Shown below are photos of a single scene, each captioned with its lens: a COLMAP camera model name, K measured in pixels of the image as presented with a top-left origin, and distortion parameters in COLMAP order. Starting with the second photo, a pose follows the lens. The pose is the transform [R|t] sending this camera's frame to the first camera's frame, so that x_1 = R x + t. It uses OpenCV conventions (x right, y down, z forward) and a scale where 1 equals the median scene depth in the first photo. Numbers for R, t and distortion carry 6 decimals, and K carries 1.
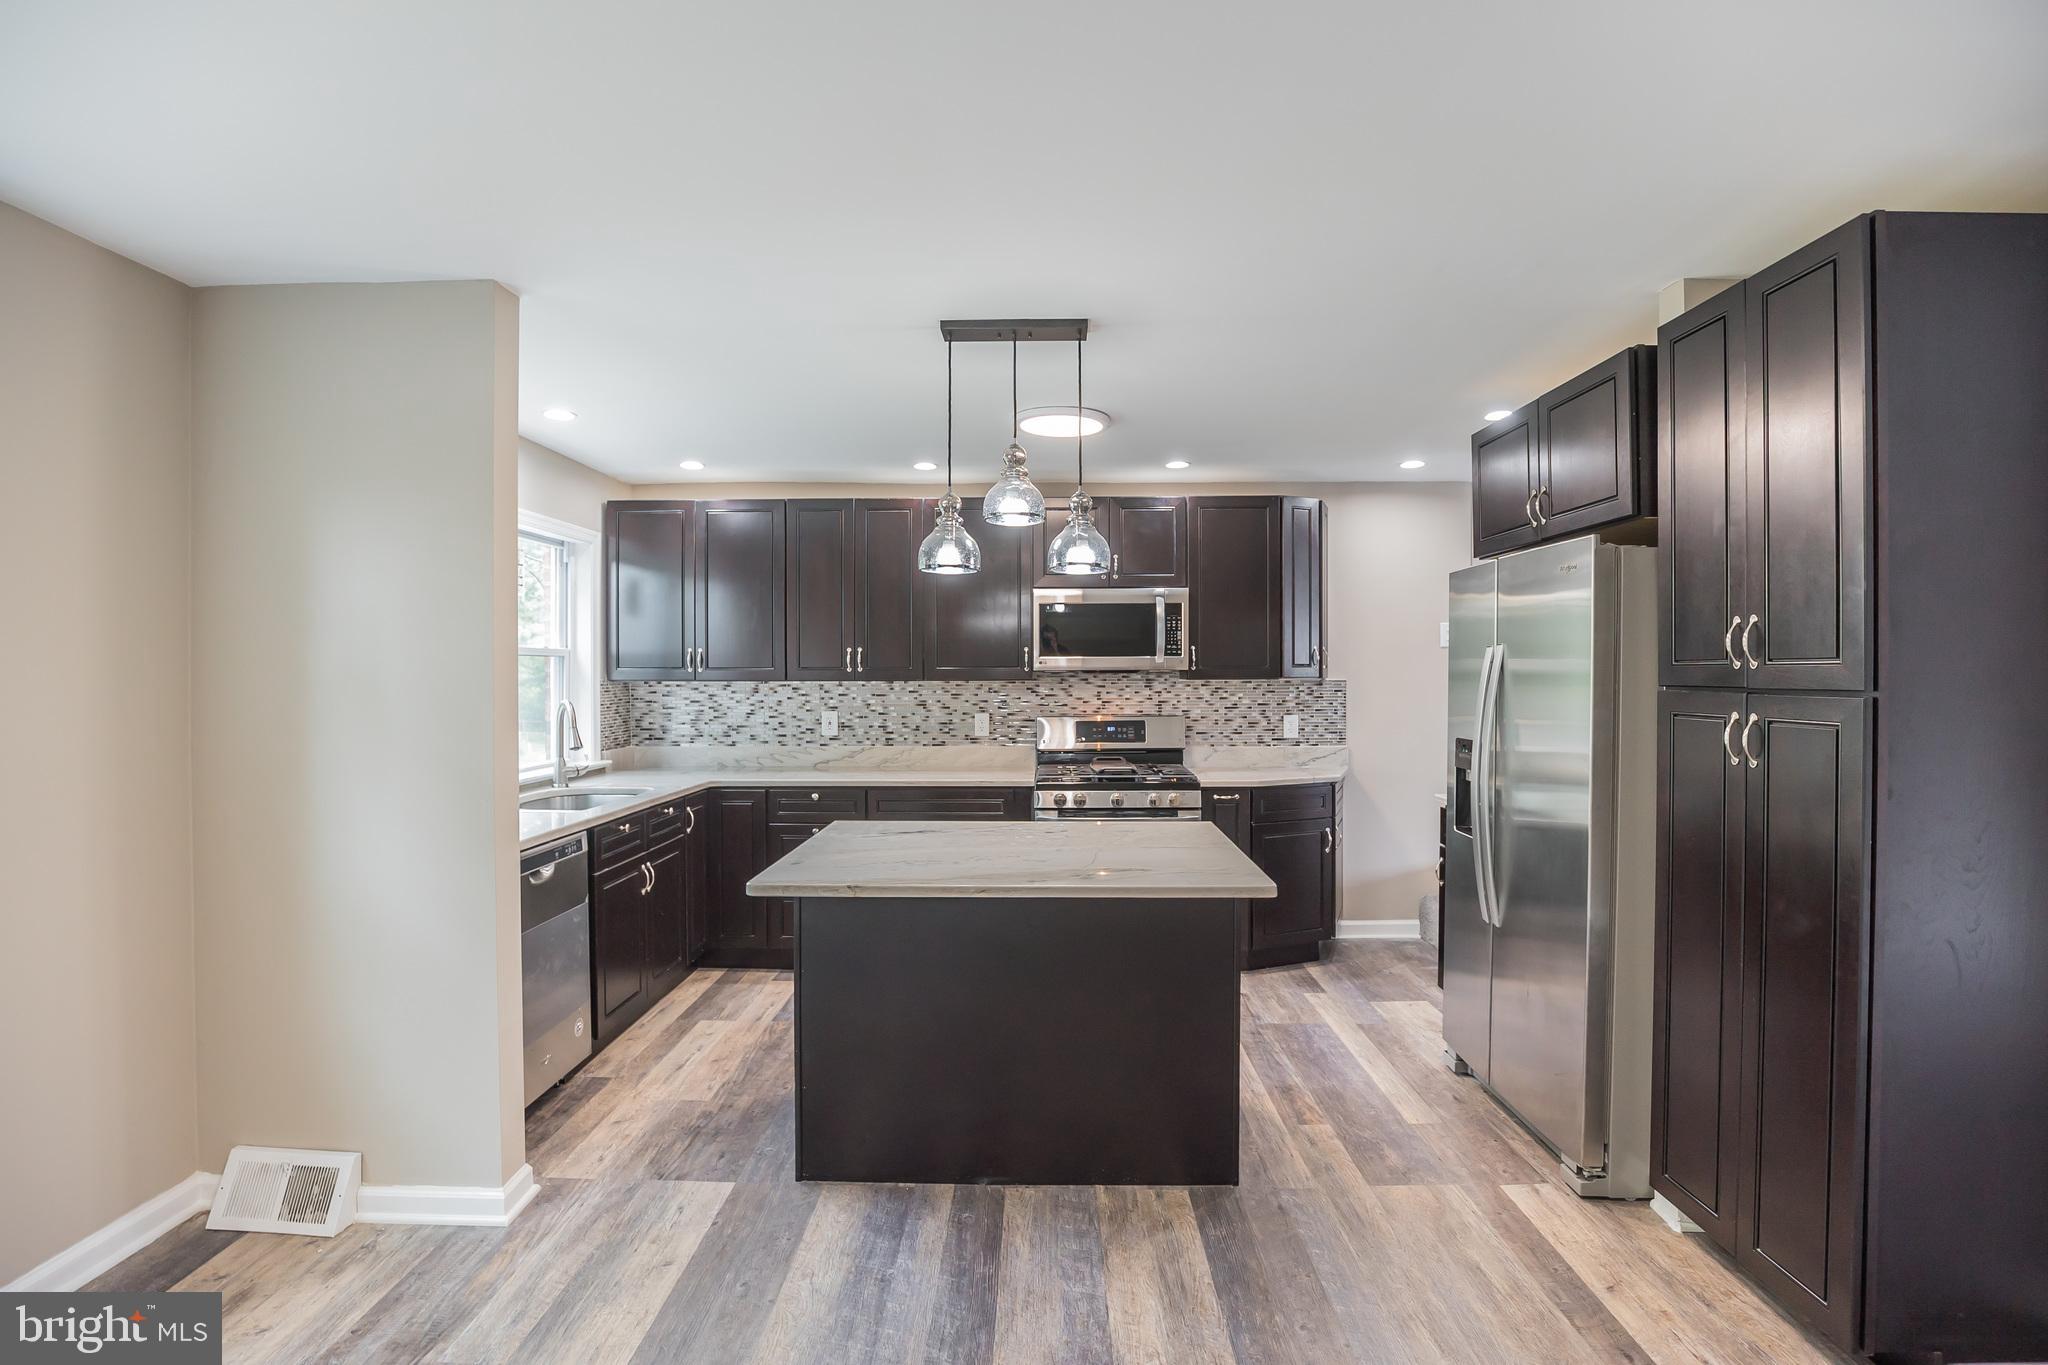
lens RADIAL K [[946.7, 0, 1039.2], [0, 946.7, 677.9], [0, 0, 1]] dist [-0.030002, 0.000727]
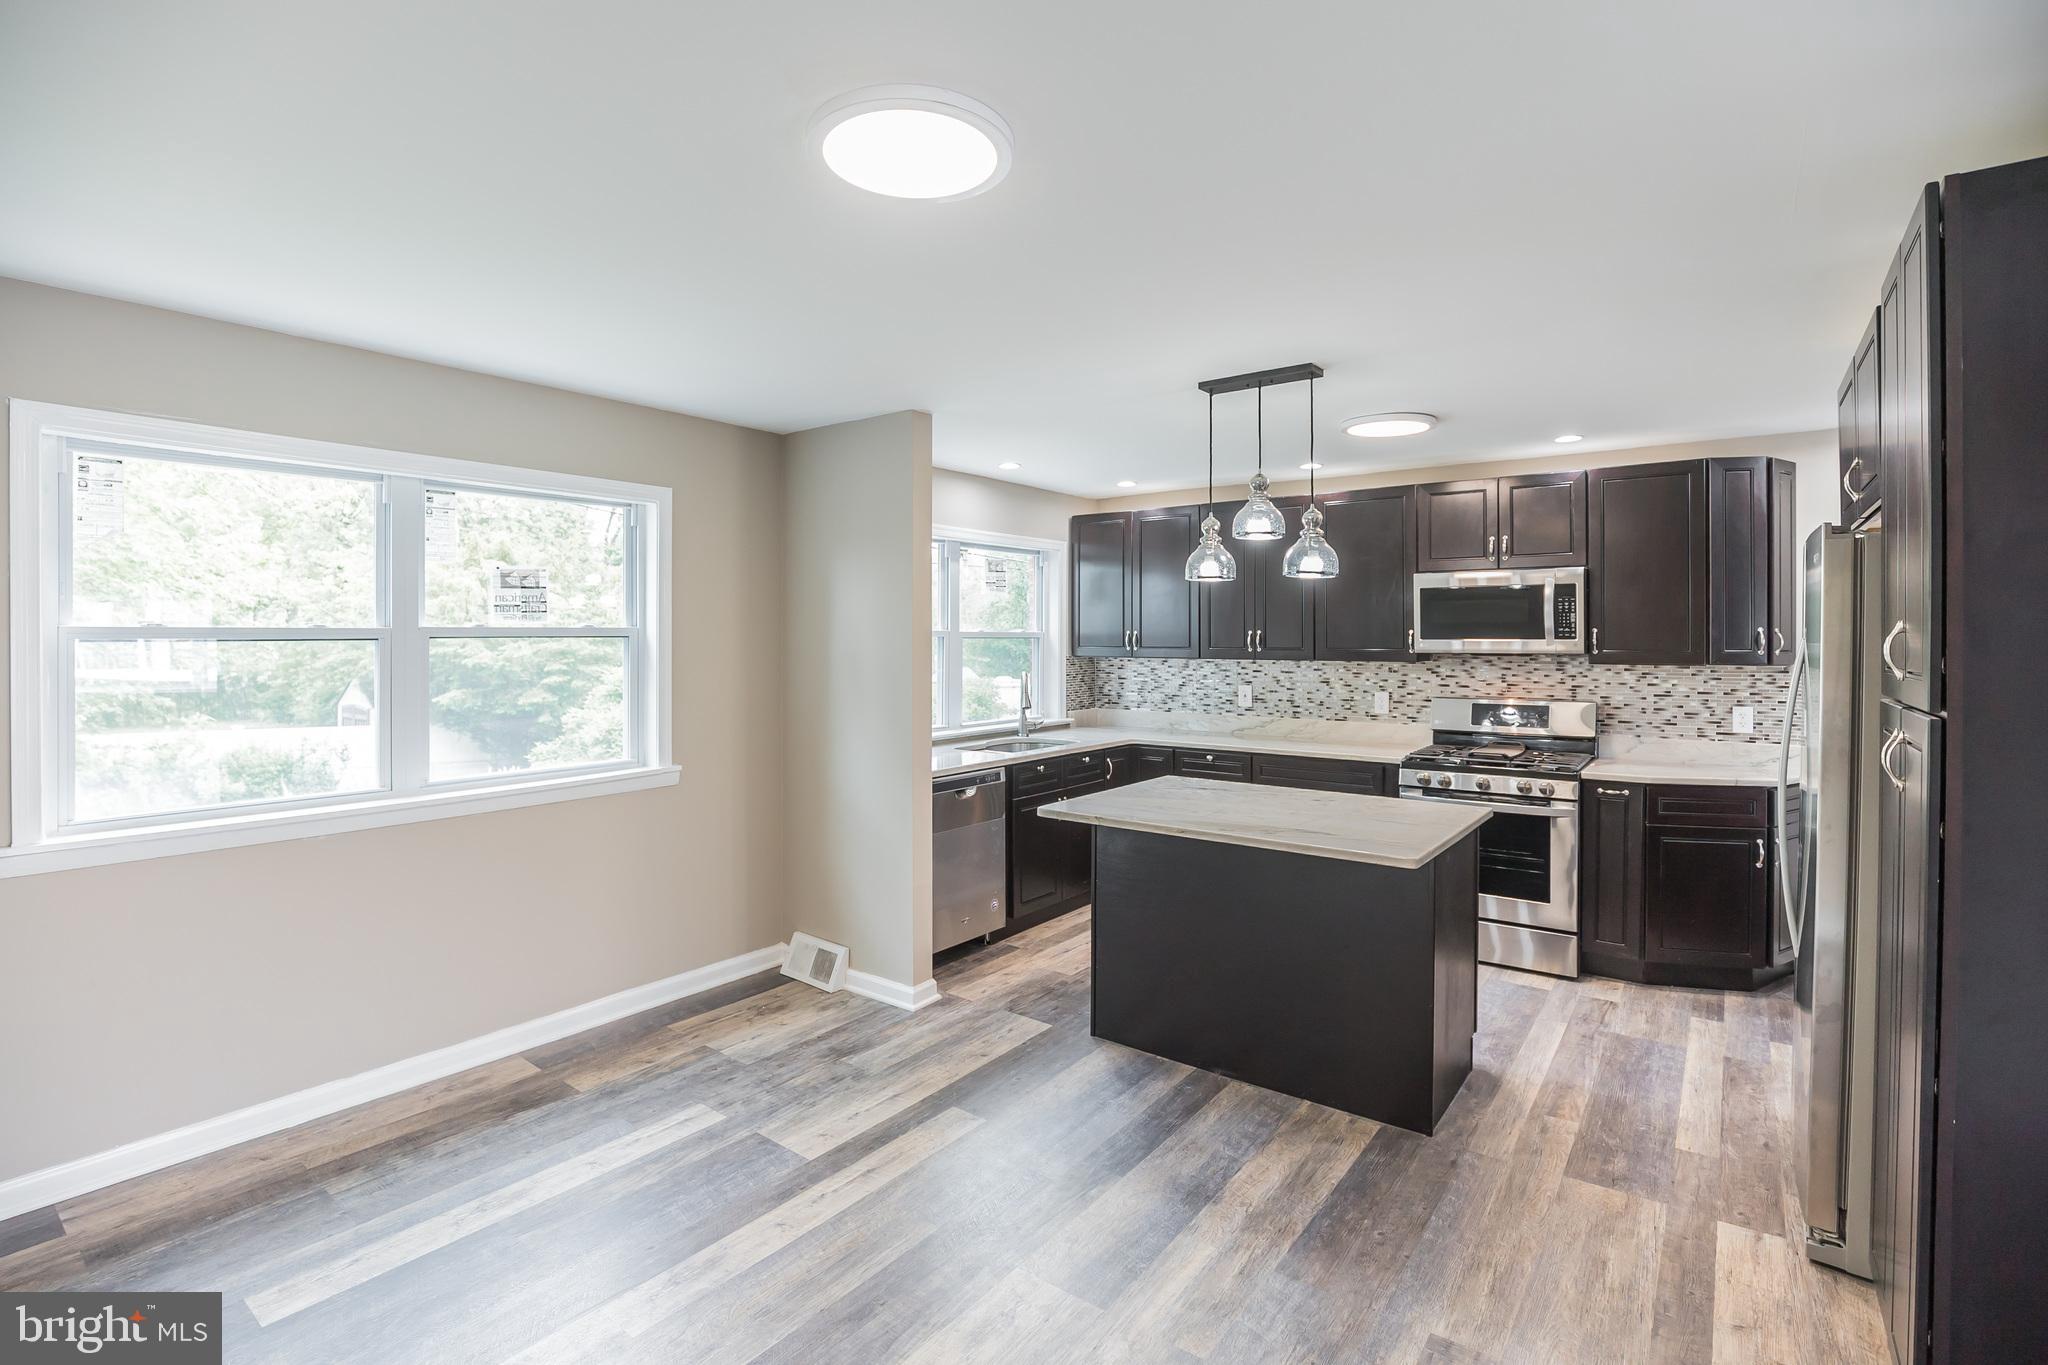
lens RADIAL K [[962.8, 0, 1014.1], [0, 962.8, 641.3], [0, 0, 1]] dist [-0.029540, 0.001210]
pose [[0.800028, 0.005251, -0.599940, 0.278026], [-0.005618, 0.999983, 0.001260, -0.019692], [0.599936, 0.002362, 0.800044, -0.102018]]
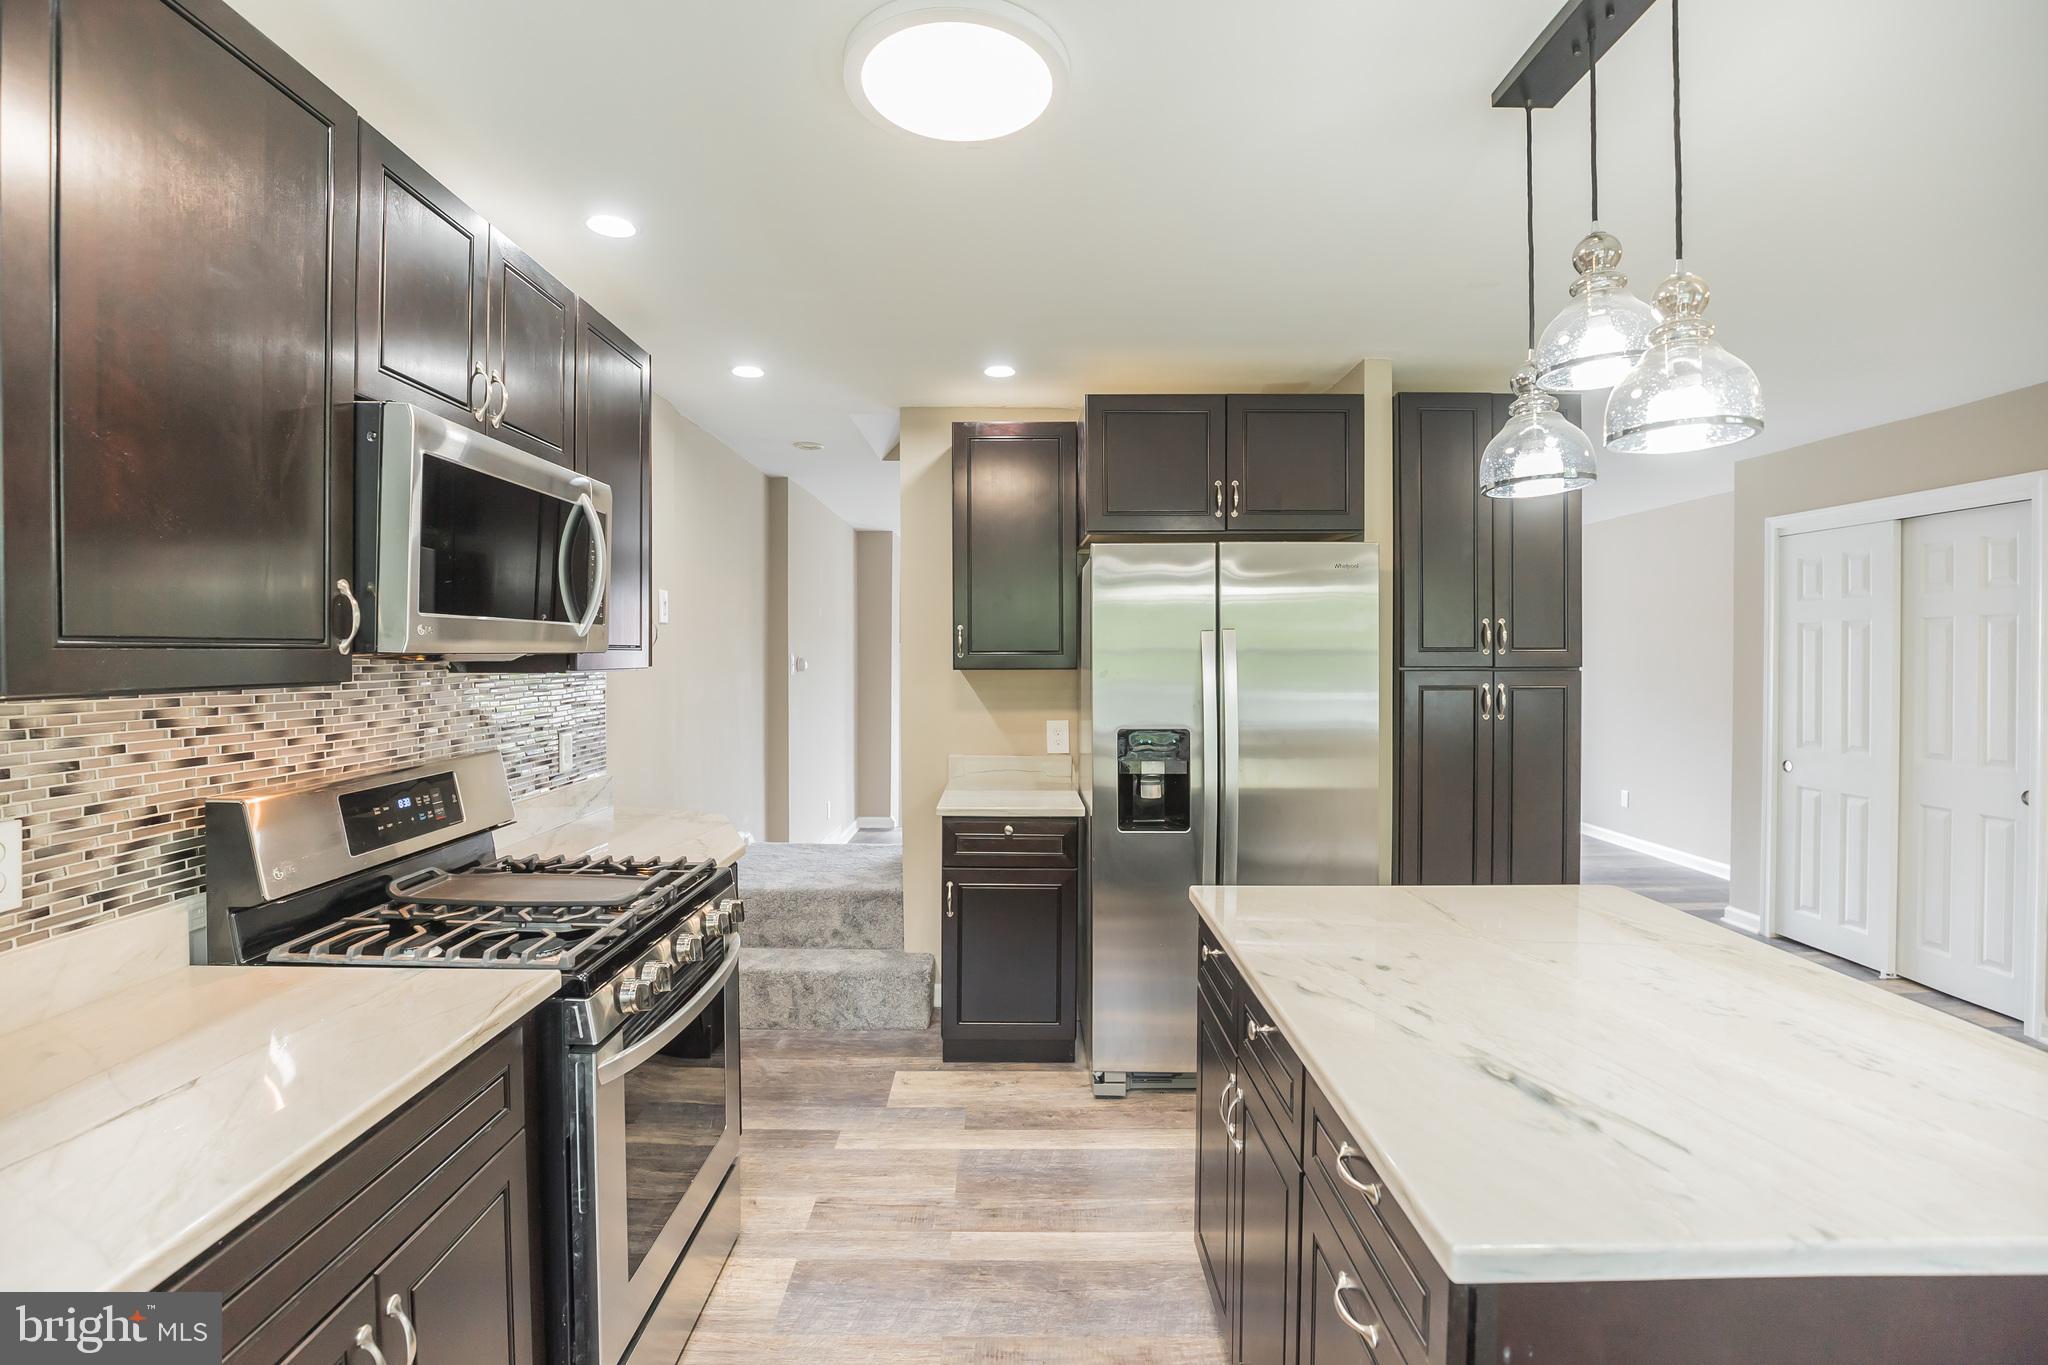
lens RADIAL K [[955.9, 0, 995.0], [0, 955.9, 663.1], [0, 0, 1]] dist [-0.000404, 0.000162]
pose [[-0.002500, -0.008928, 0.999957, -0.349373], [0.005531, 0.999945, 0.008941, -0.006882], [-0.999982, 0.005553, -0.002451, 0.816379]]
